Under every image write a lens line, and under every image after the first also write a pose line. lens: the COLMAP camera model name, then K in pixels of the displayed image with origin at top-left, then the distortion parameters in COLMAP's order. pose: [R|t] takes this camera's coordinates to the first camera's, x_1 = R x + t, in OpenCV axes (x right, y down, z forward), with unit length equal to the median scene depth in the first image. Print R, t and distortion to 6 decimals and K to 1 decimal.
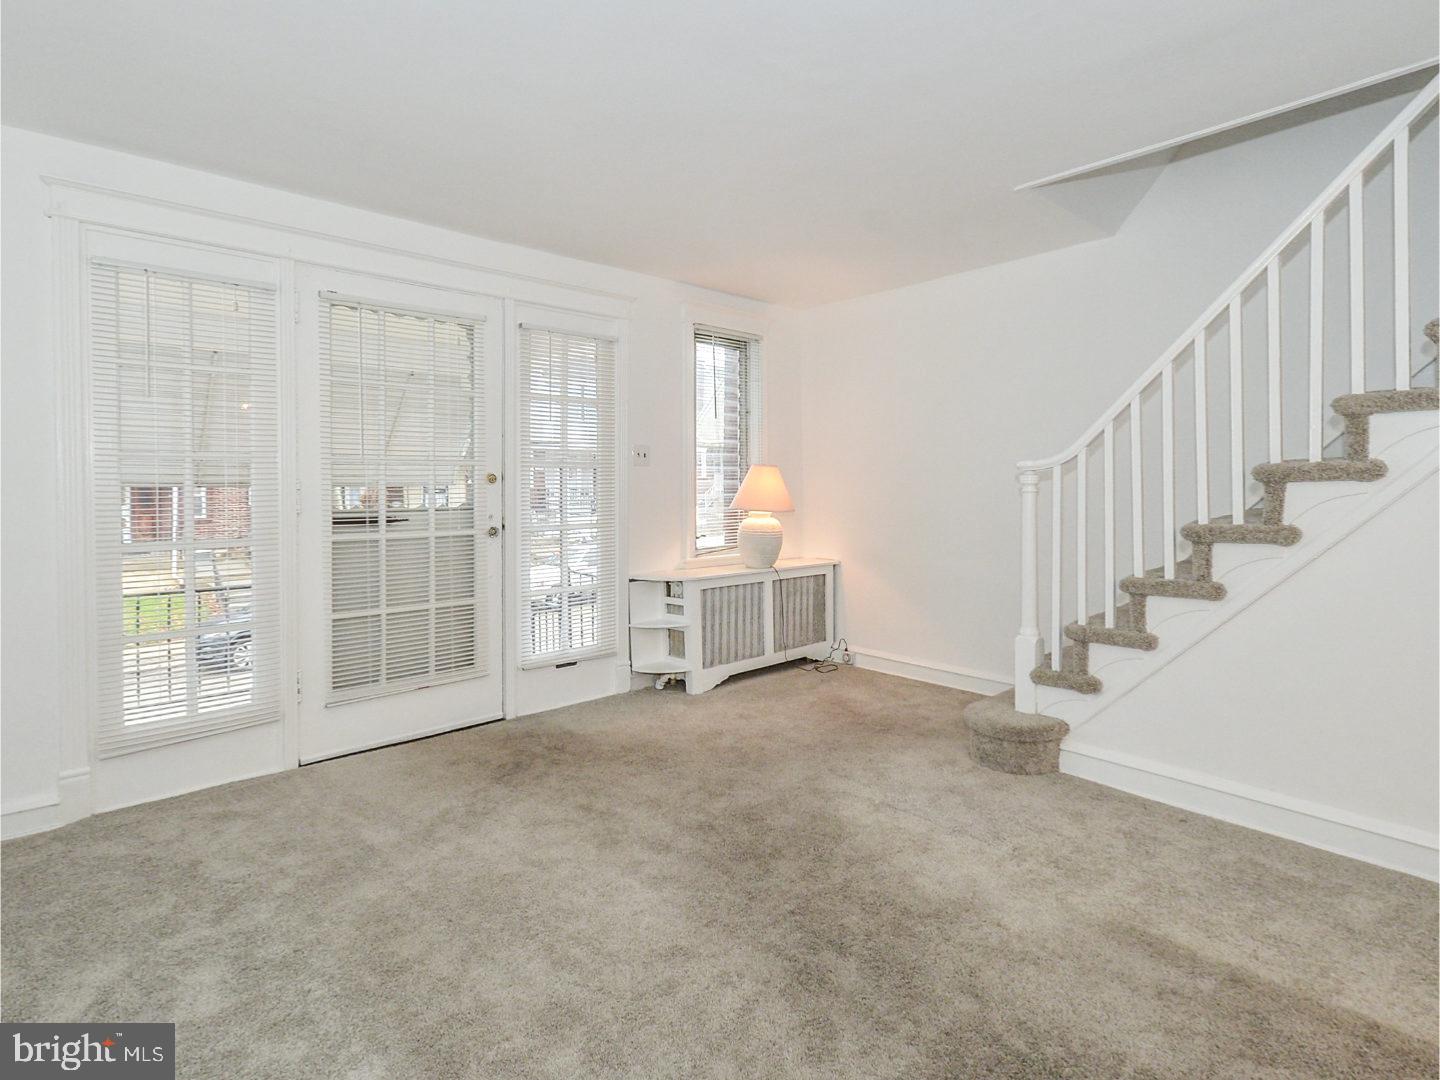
lens RADIAL K [[740.1, 0, 720.3], [0, 740.1, 503.8], [0, 0, 1]] dist [0.008484, -0.002222]
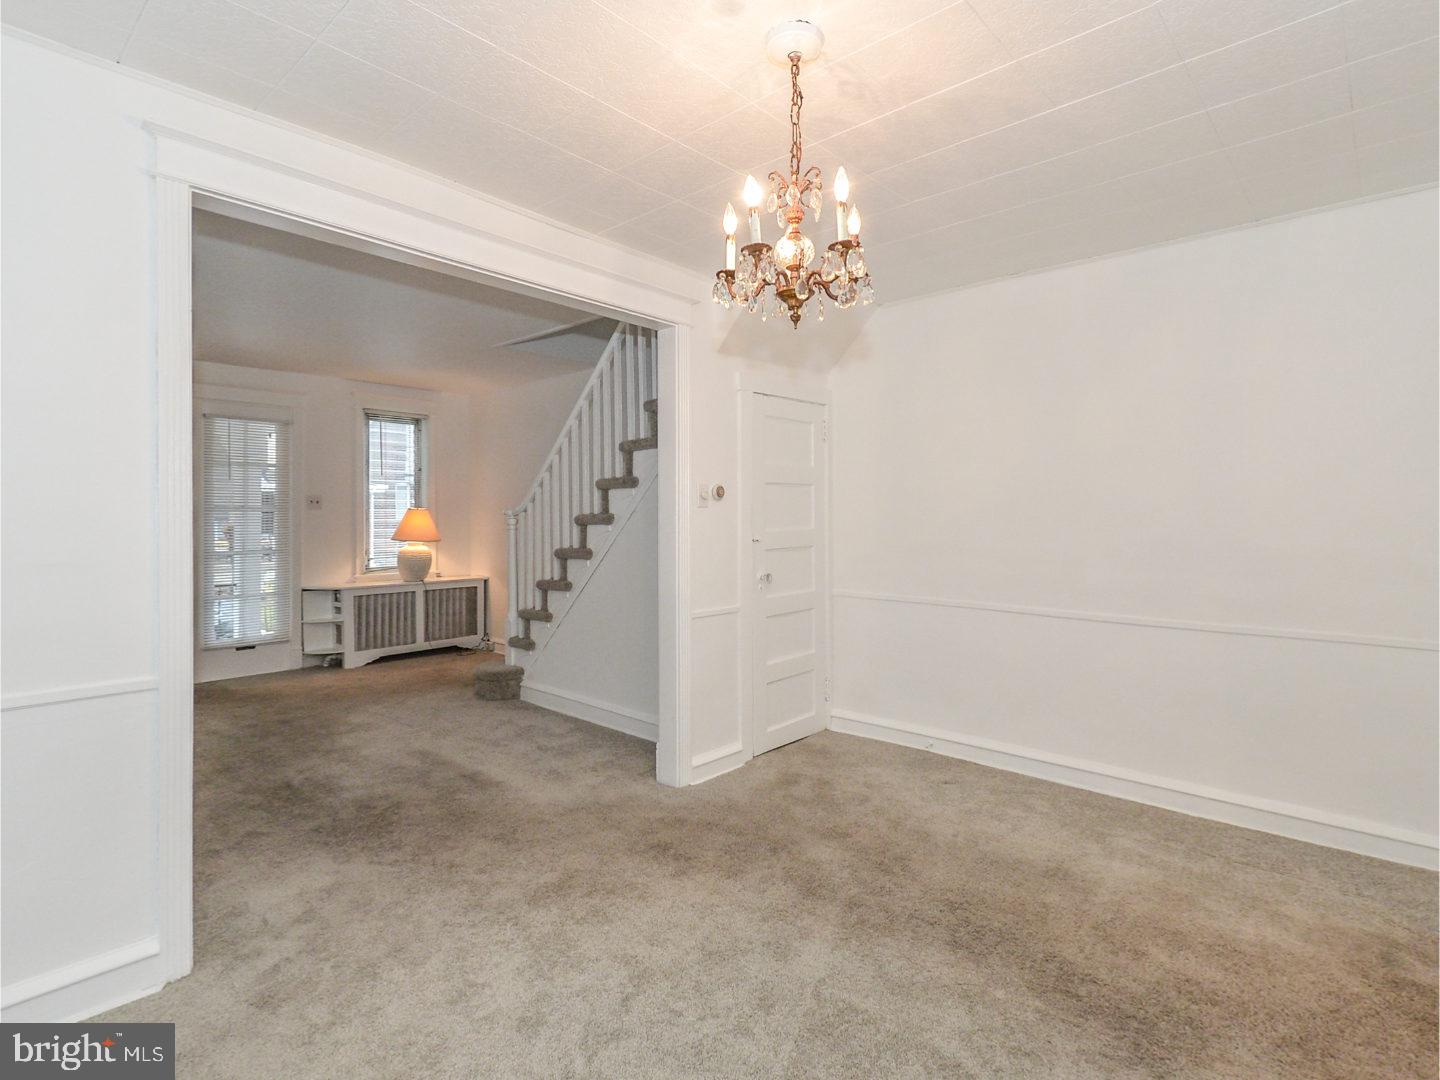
lens RADIAL K [[728.0, 0, 724.9], [0, 728.0, 535.0], [0, 0, 1]] dist [0.013775, -0.000908]
pose [[0.994737, 0.003411, 0.102403, 0.535767], [-0.003235, 0.999993, -0.001880, -0.001511], [-0.102409, 0.001539, 0.994741, -0.475407]]
